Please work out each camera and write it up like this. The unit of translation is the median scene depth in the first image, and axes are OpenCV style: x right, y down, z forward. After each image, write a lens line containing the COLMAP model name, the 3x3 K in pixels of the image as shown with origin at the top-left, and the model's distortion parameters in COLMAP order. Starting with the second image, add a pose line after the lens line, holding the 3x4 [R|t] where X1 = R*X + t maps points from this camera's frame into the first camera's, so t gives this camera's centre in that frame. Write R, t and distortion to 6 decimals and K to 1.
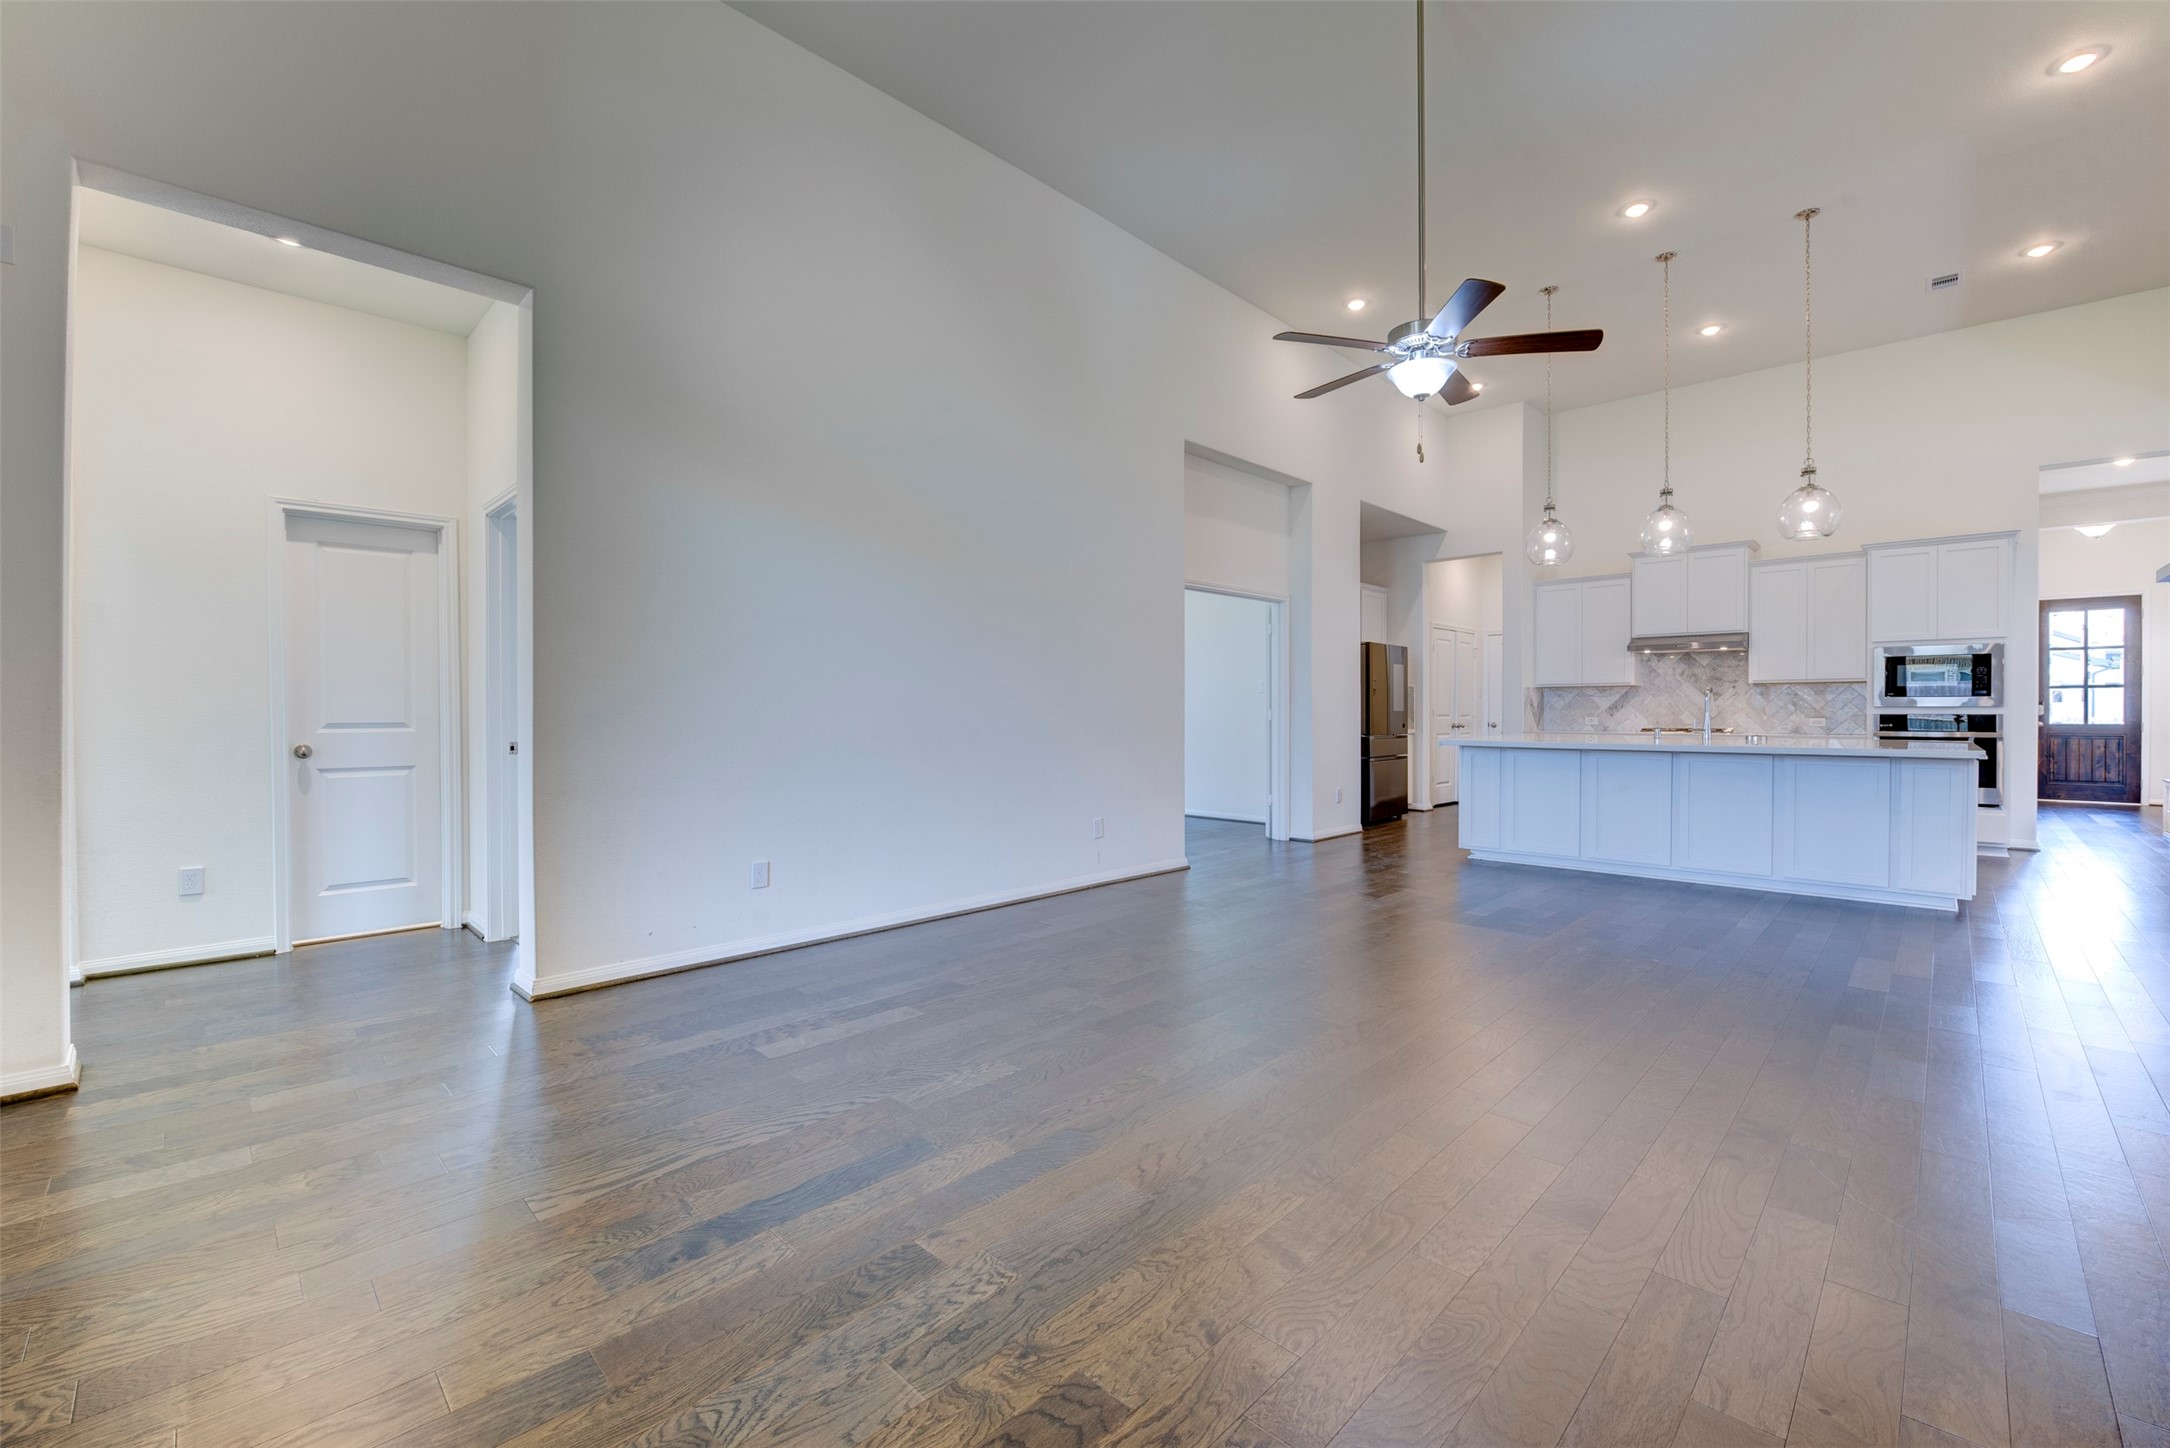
lens RADIAL K [[909.8, 0, 1098.1], [0, 909.8, 719.2], [0, 0, 1]] dist [-0.009947, -0.000275]
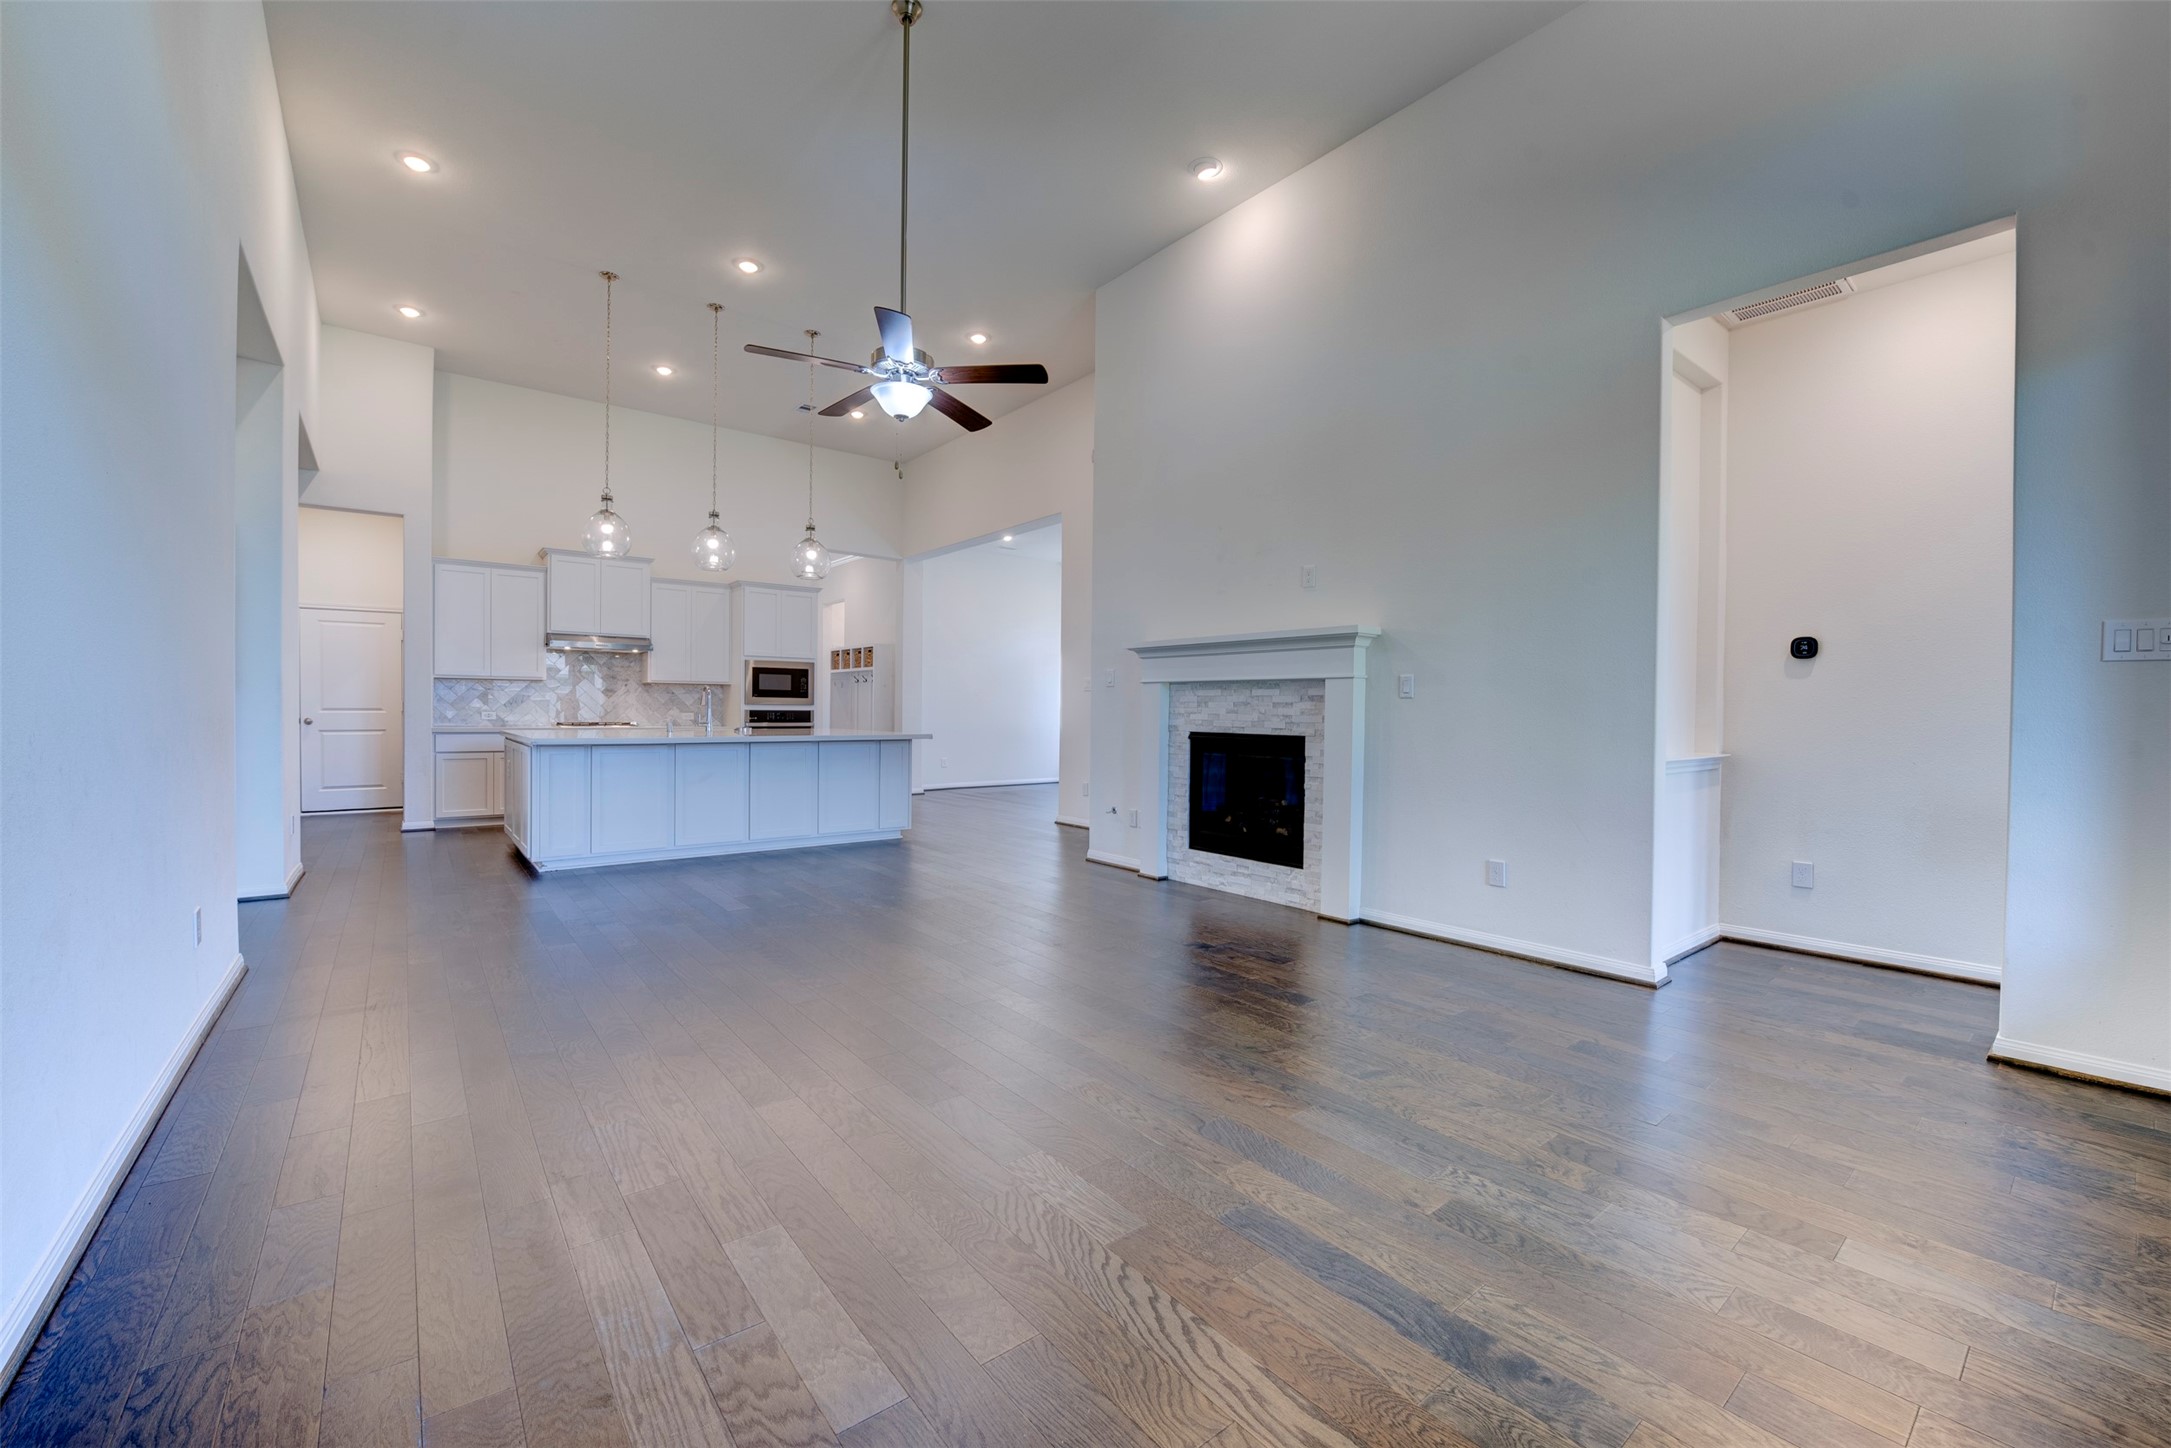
lens RADIAL K [[865.8, 0, 1092.5], [0, 865.8, 714.2], [0, 0, 1]] dist [-0.016576, 0.000176]
pose [[0.111950, -0.001478, 0.993713, -0.705744], [-0.001325, 0.999998, 0.001636, -0.004396], [-0.993713, -0.001500, 0.111948, 0.727704]]
